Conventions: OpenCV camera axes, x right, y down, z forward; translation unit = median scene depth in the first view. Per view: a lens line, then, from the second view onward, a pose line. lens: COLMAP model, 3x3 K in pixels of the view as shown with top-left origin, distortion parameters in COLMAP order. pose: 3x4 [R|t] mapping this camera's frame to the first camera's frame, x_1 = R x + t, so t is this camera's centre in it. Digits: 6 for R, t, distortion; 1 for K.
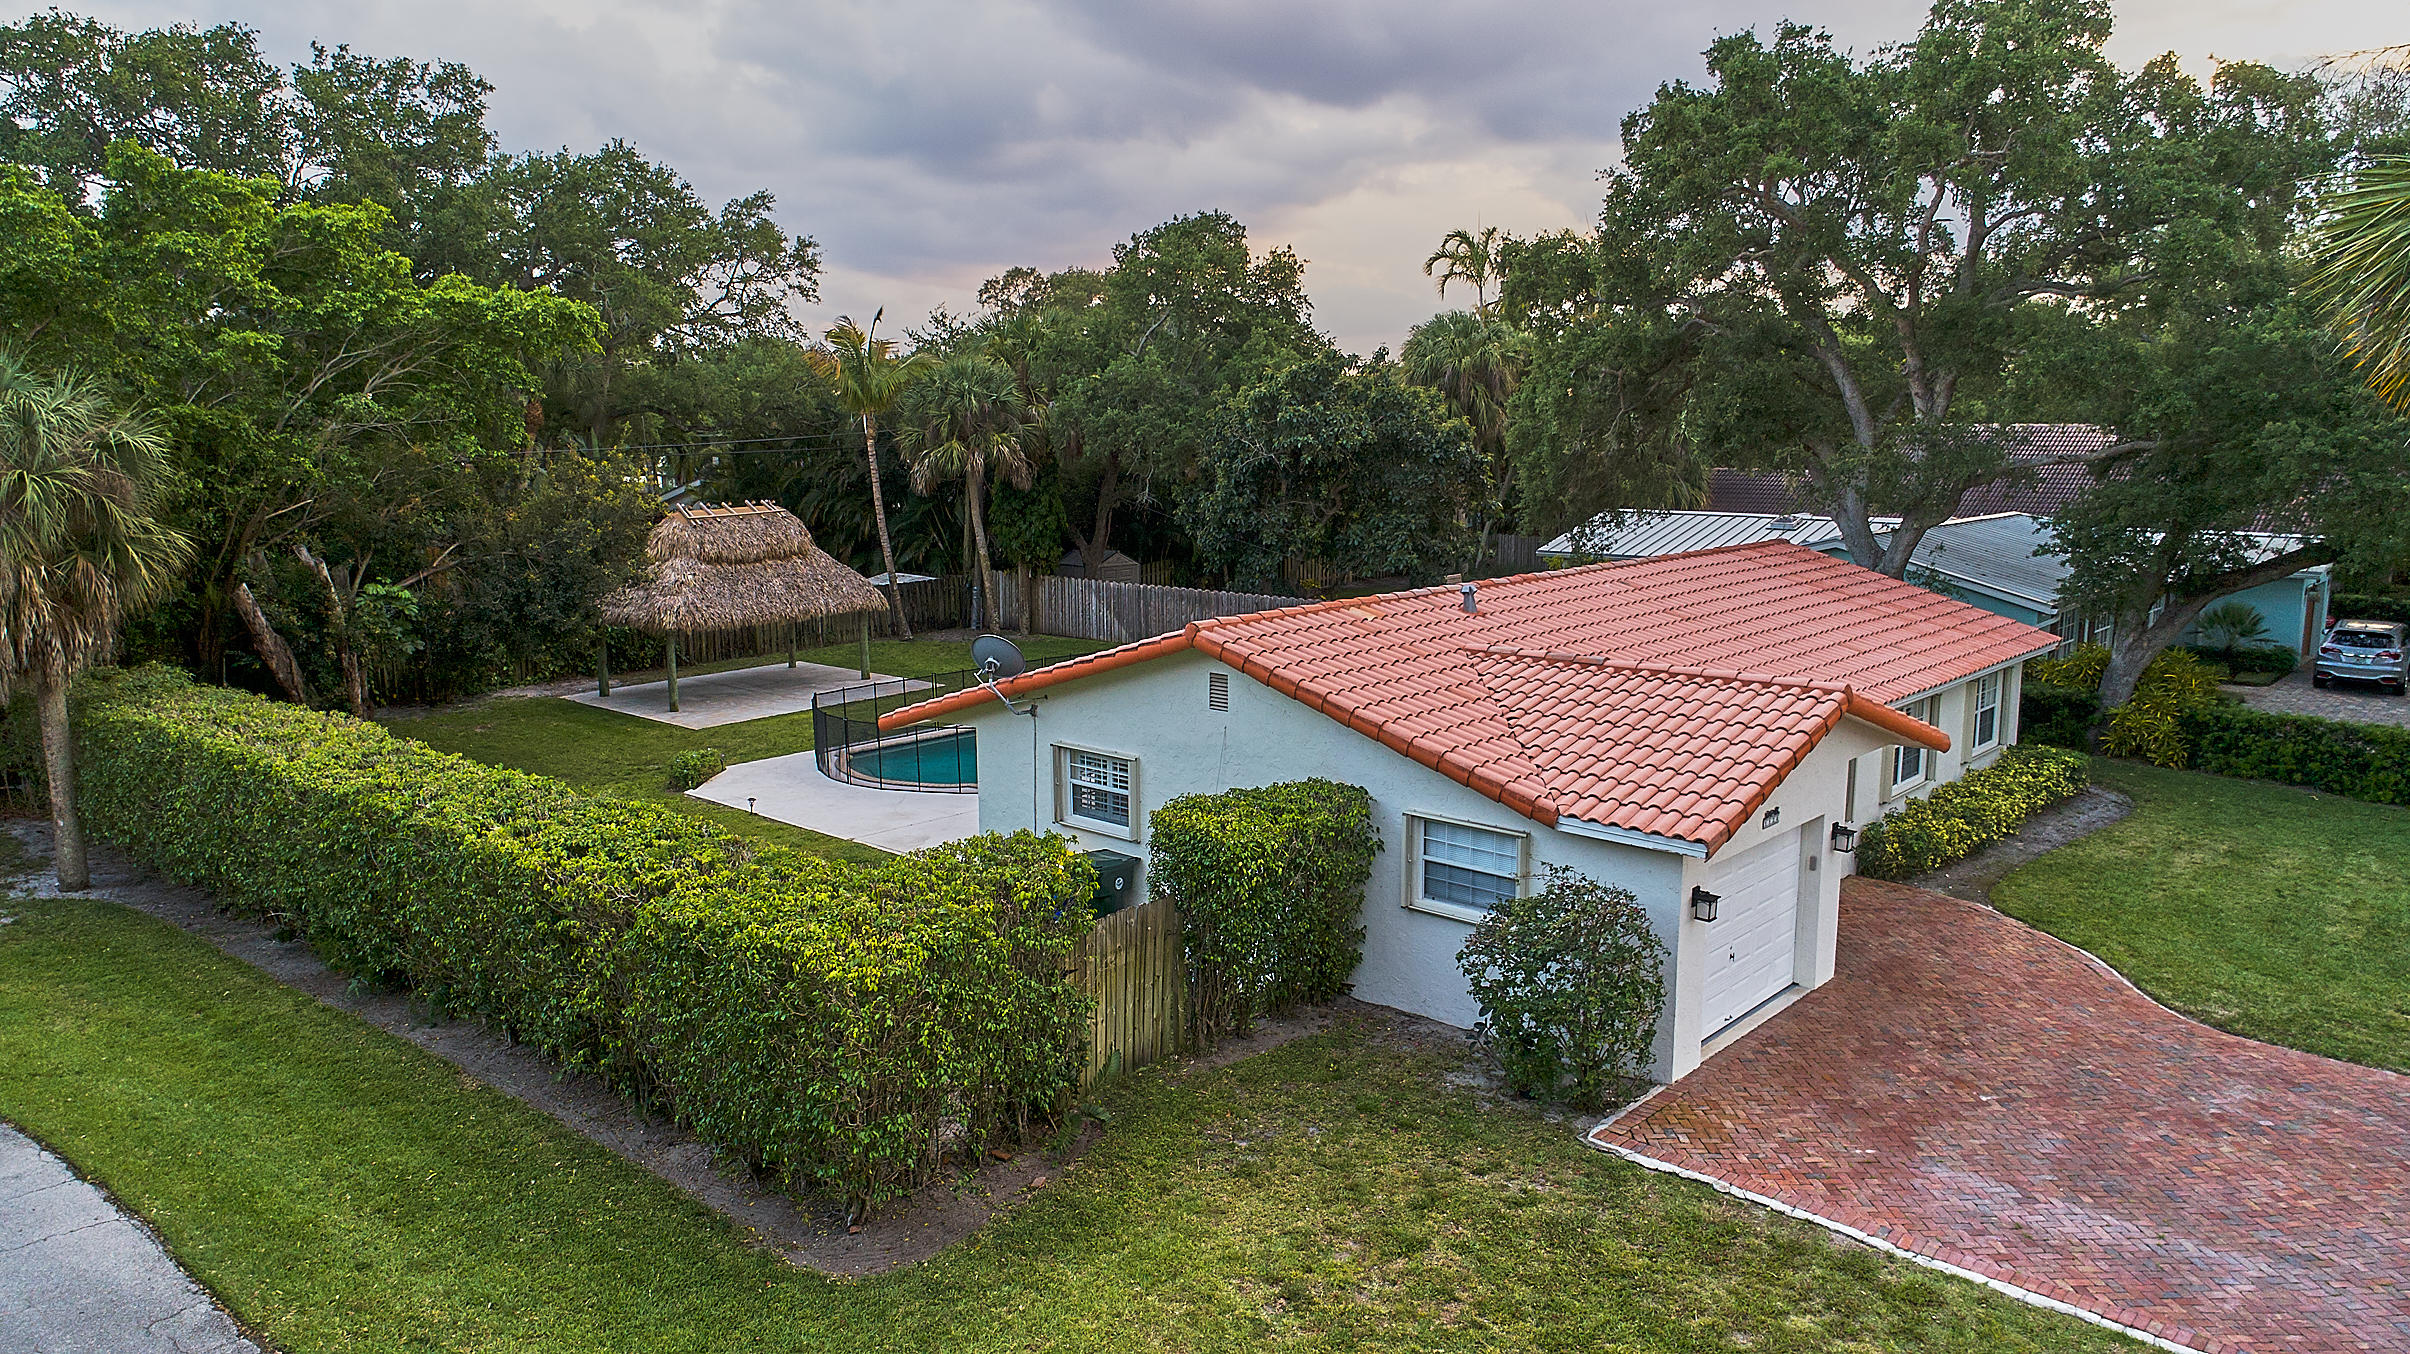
lens RADIAL K [[1620.0, 0, 1200.7], [0, 1620.0, 675.3], [0, 0, 1]] dist [-0.003168, 0.000598]
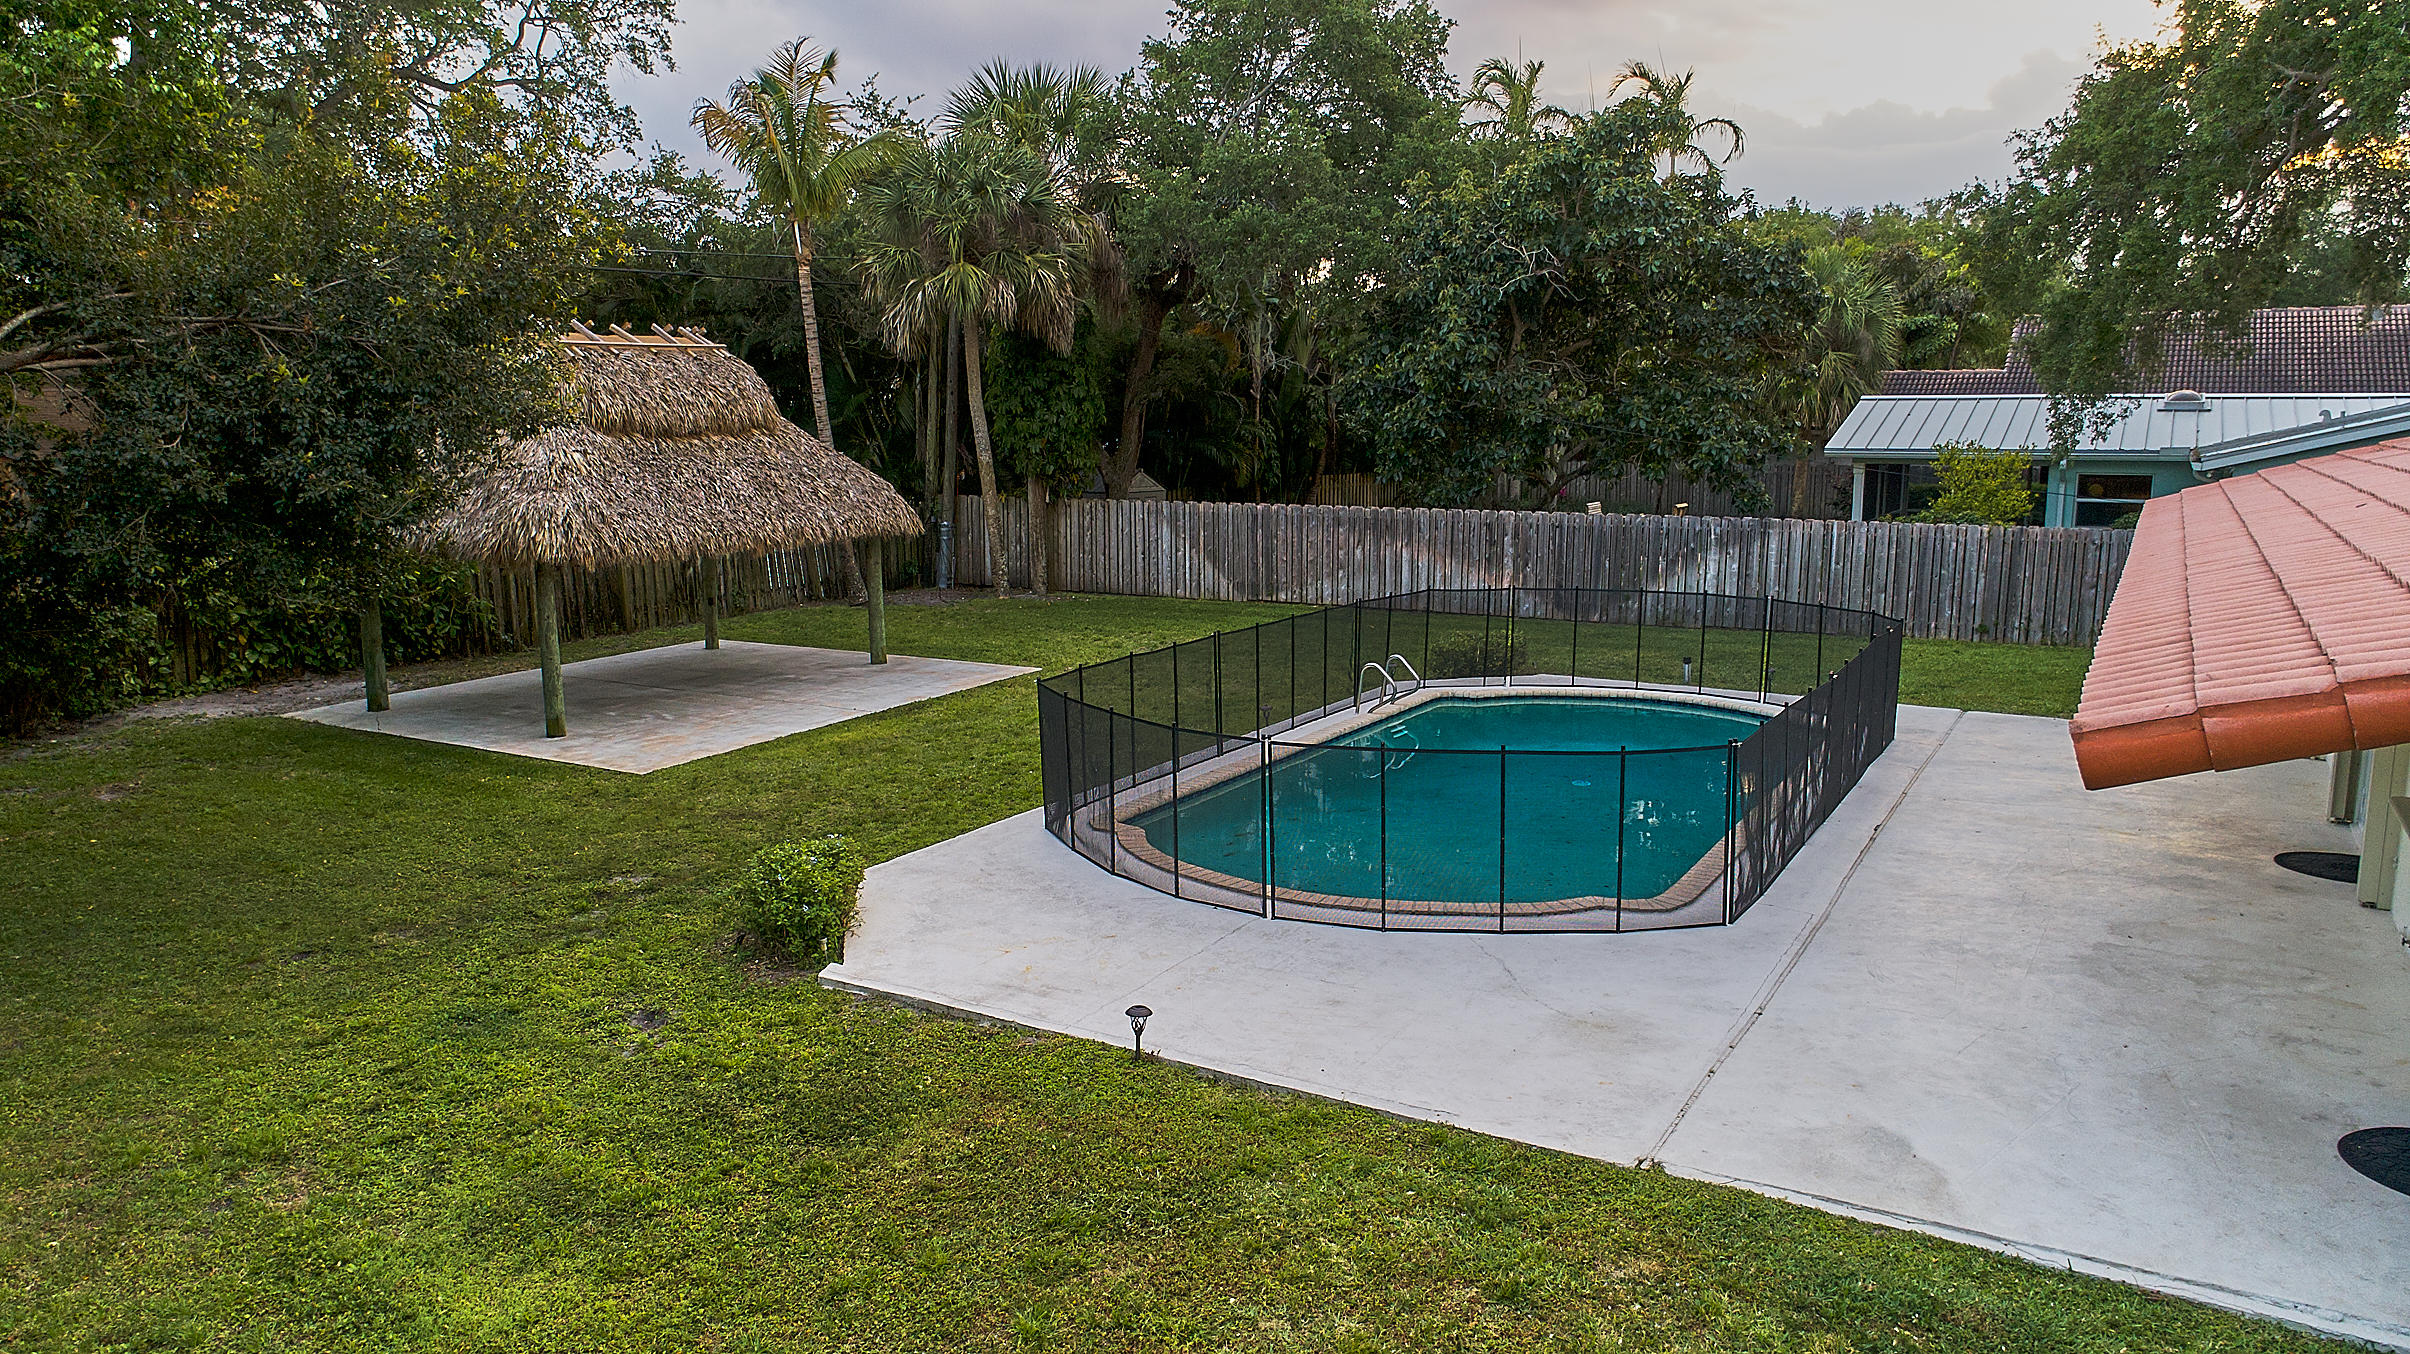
lens RADIAL K [[1620.0, 0, 1200.7], [0, 1620.0, 675.3], [0, 0, 1]] dist [-0.003168, 0.000598]
pose [[0.980489, -0.031370, 0.194056, -0.217041], [0.031028, 0.999507, 0.004800, 0.007527], [-0.194111, 0.001315, 0.980979, 0.465043]]
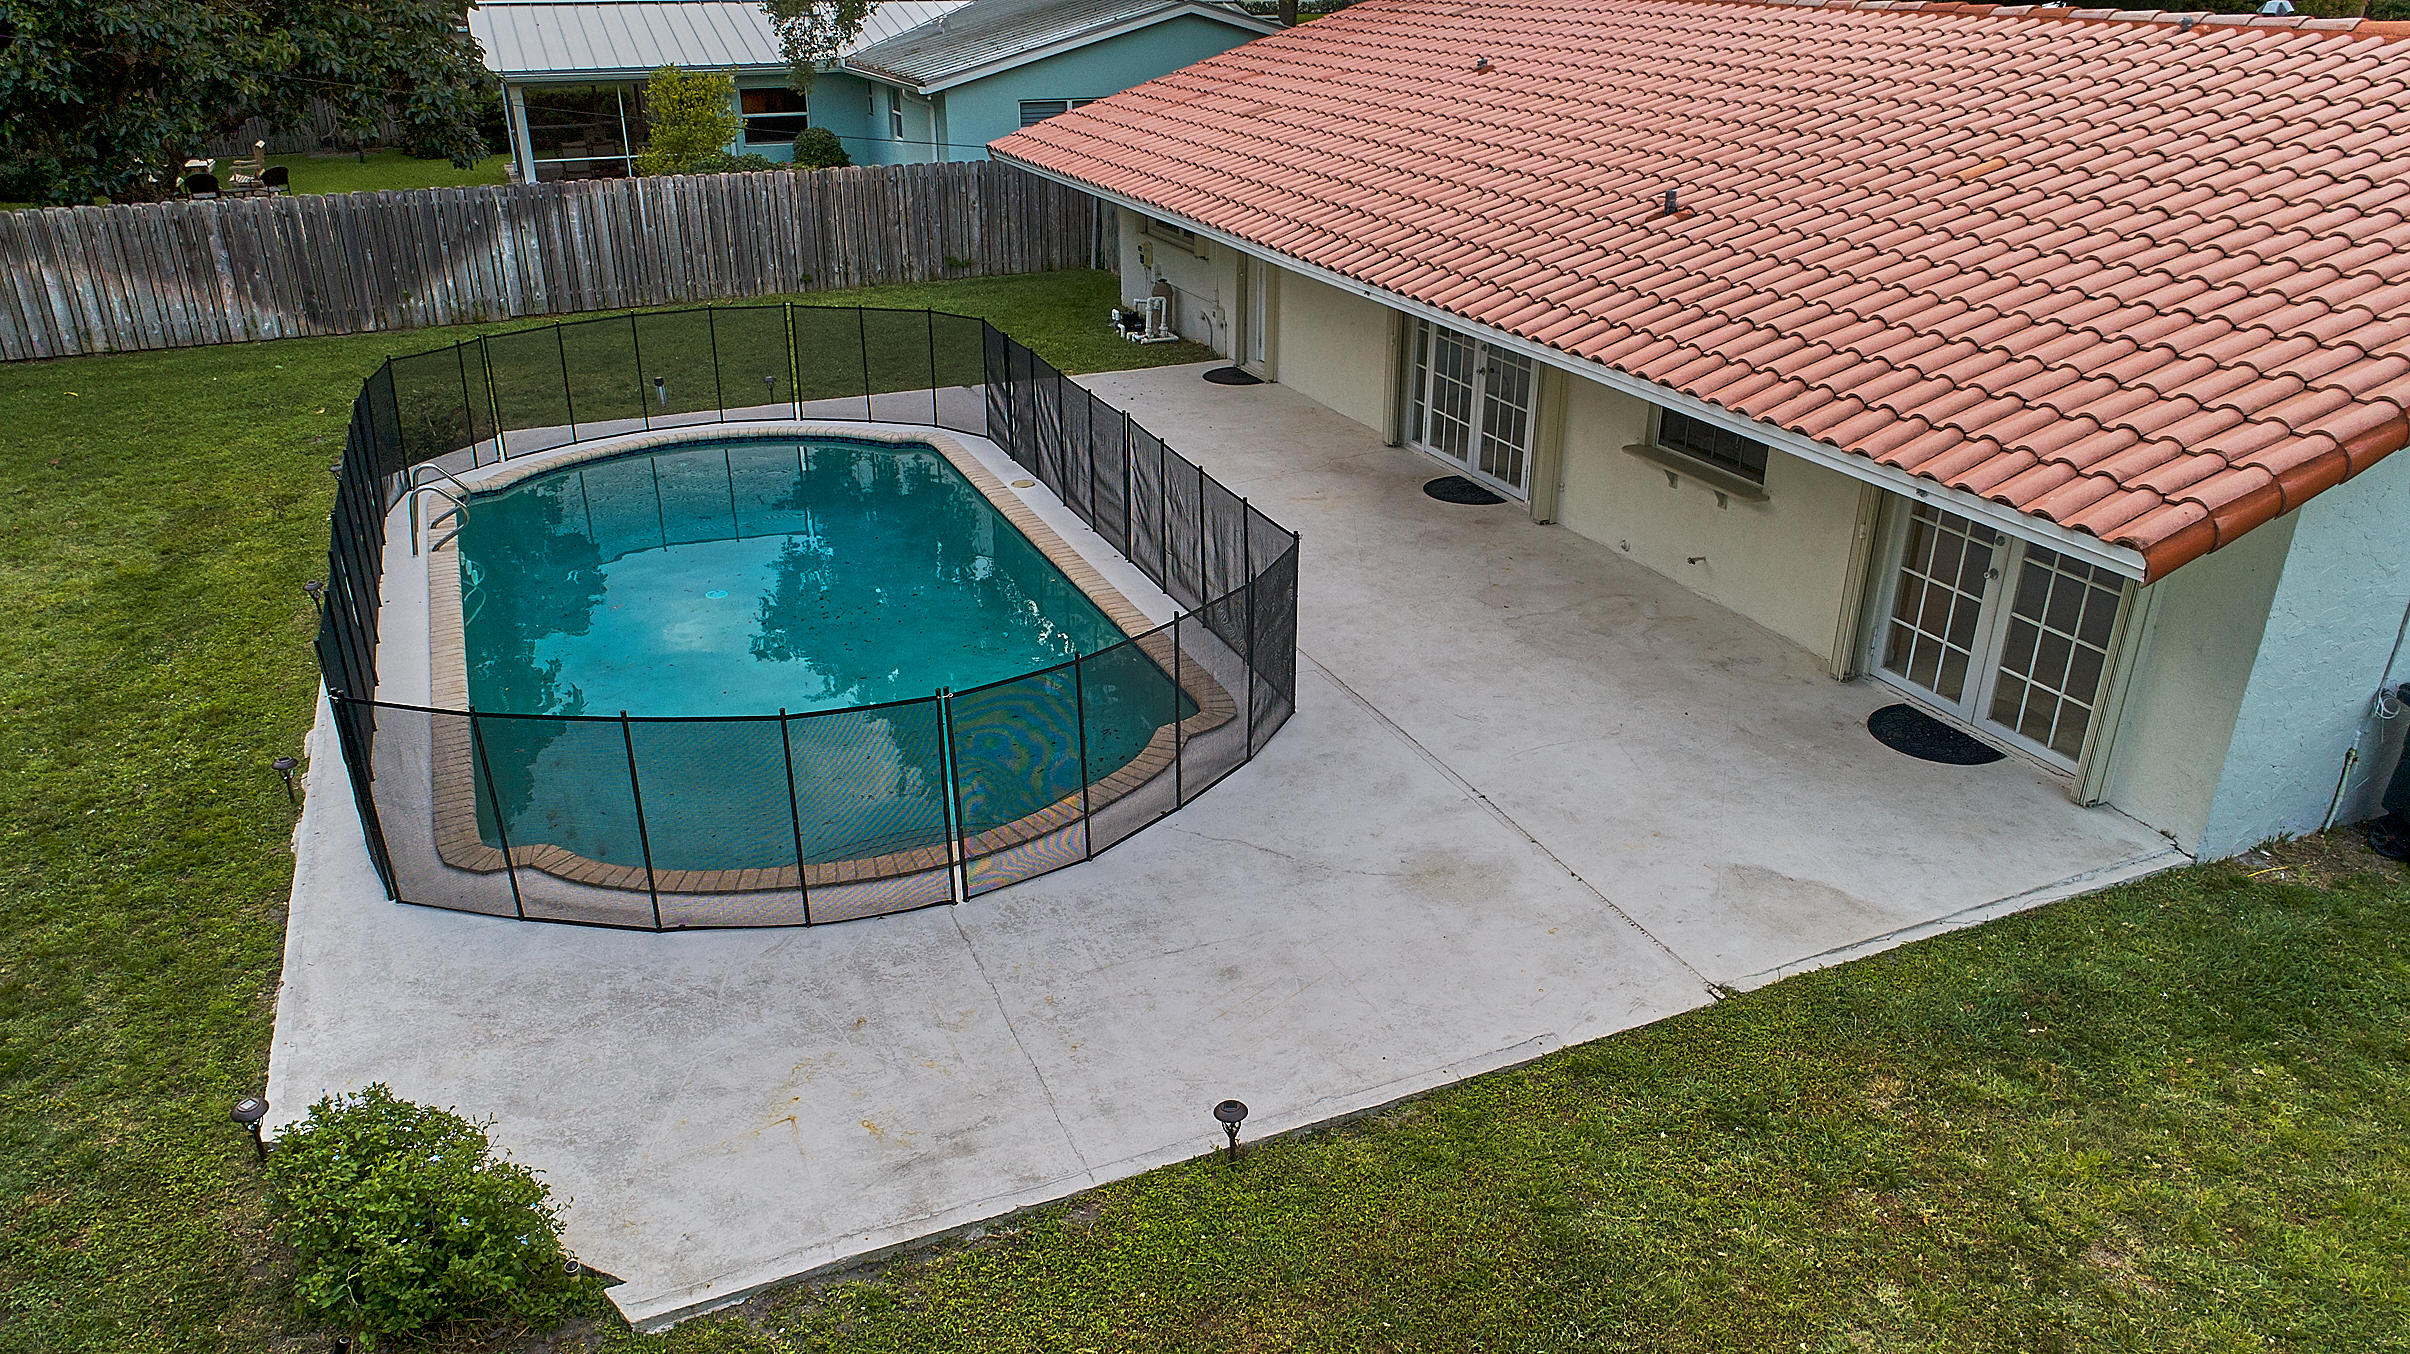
lens RADIAL K [[1620.0, 0, 1200.7], [0, 1620.0, 675.3], [0, 0, 1]] dist [-0.003168, 0.000598]
pose [[0.408694, -0.373203, 0.832880, -0.307042], [0.143950, 0.927510, 0.344969, -0.046357], [-0.901248, -0.021094, 0.432790, 0.603207]]
